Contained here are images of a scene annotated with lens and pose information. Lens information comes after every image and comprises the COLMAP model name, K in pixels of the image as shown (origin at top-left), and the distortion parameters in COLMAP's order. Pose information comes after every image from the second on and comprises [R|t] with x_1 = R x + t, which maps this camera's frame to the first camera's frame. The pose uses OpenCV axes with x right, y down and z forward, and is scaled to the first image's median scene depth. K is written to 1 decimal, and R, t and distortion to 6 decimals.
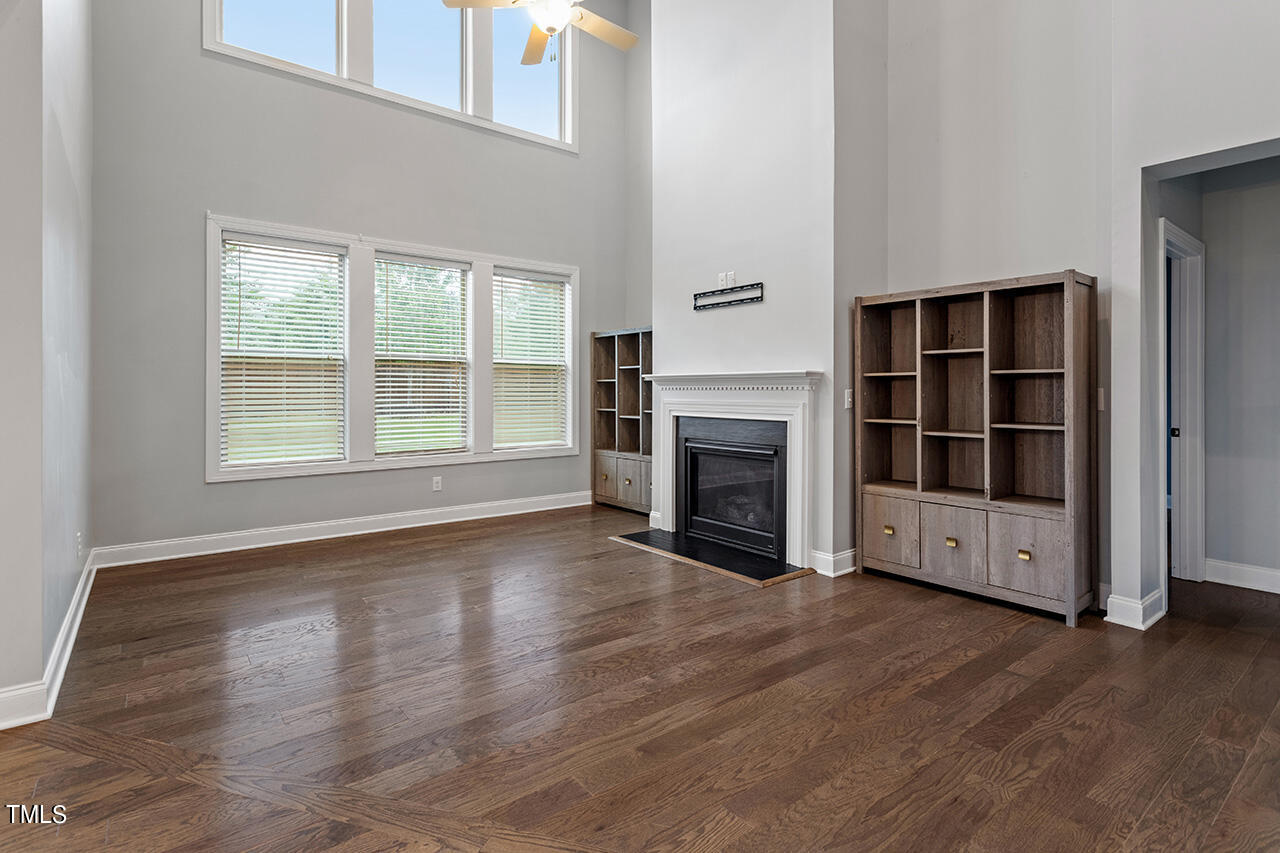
lens RADIAL K [[624.6, 0, 638.6], [0, 624.6, 387.0], [0, 0, 1]] dist [0.009718, 0.000300]
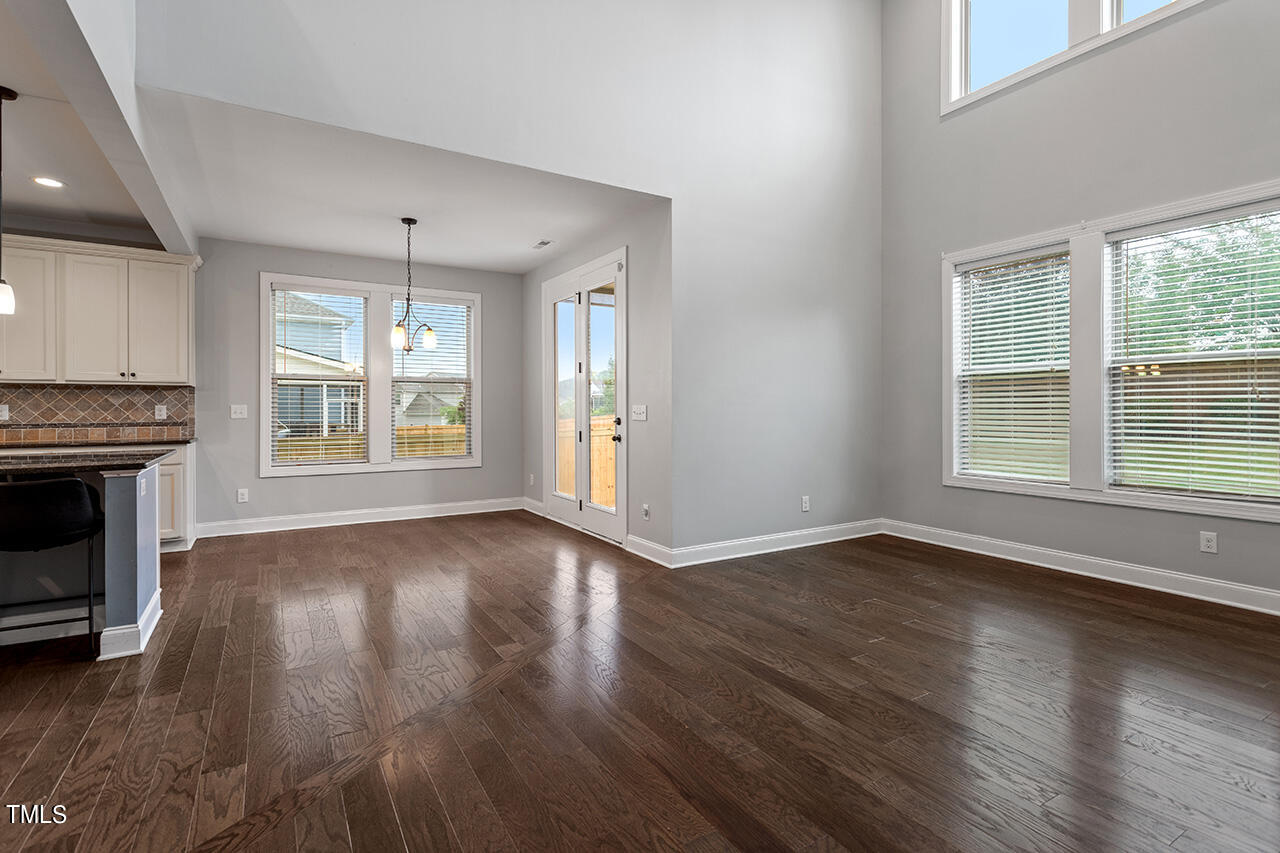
lens RADIAL K [[610.8, 0, 635.2], [0, 610.8, 409.0], [0, 0, 1]] dist [0.007944, 0.000422]
pose [[-0.121666, 0.002390, -0.992568, 0.616275], [0.008633, 0.999962, 0.001350, 0.004926], [0.992534, -0.008404, -0.121682, 0.674560]]
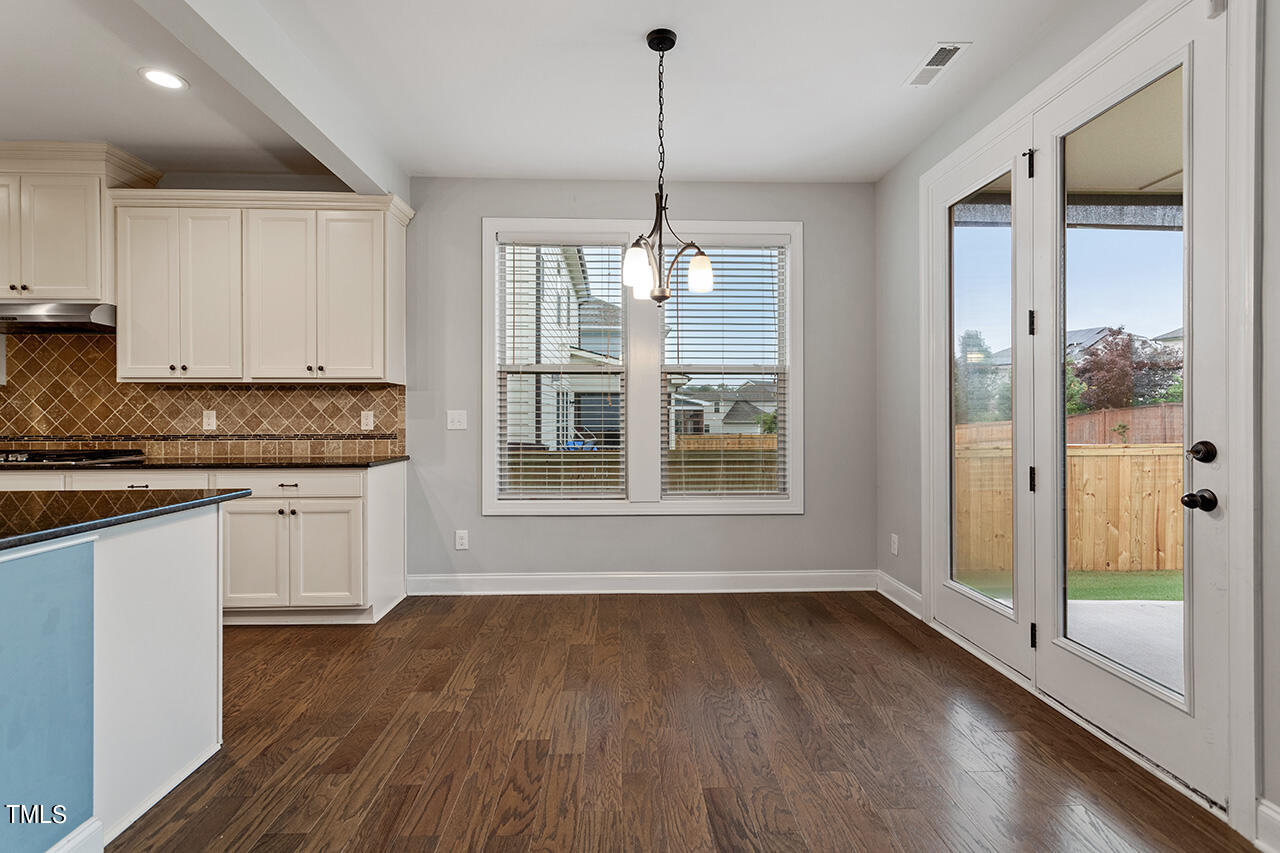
lens RADIAL K [[609.3, 0, 635.6], [0, 609.3, 415.7], [0, 0, 1]] dist [0.004853, 0.000632]
pose [[-0.587574, 0.001264, -0.809169, -0.086293], [0.007650, 0.999963, -0.003993, 0.004496], [0.809134, -0.008537, -0.587562, 0.392908]]
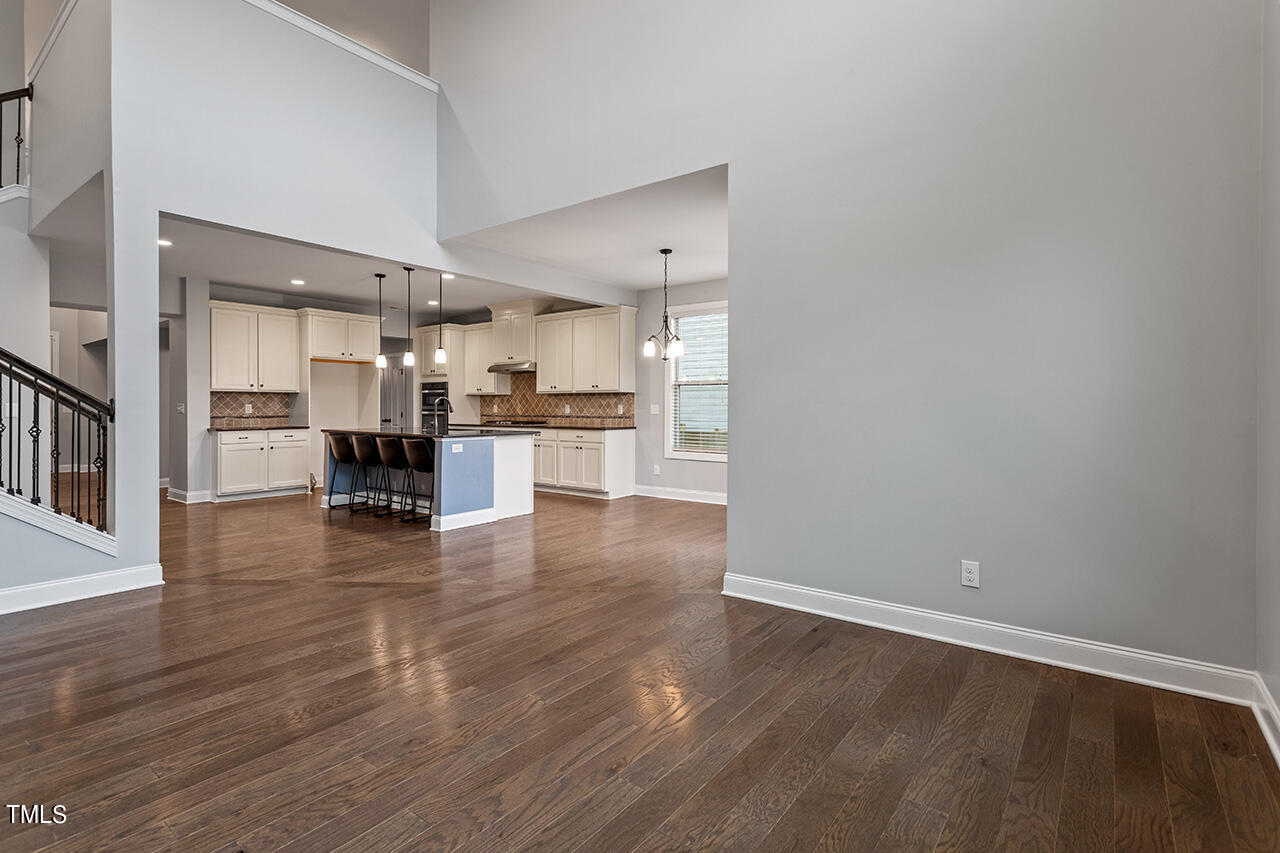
lens RADIAL K [[610.8, 0, 635.2], [0, 610.8, 409.0], [0, 0, 1]] dist [0.007944, 0.000422]
pose [[-0.969248, -0.001112, -0.246082, -0.171644], [-0.000042, 0.999991, -0.004352, 0.012031], [0.246084, -0.004208, -0.969239, 1.545500]]
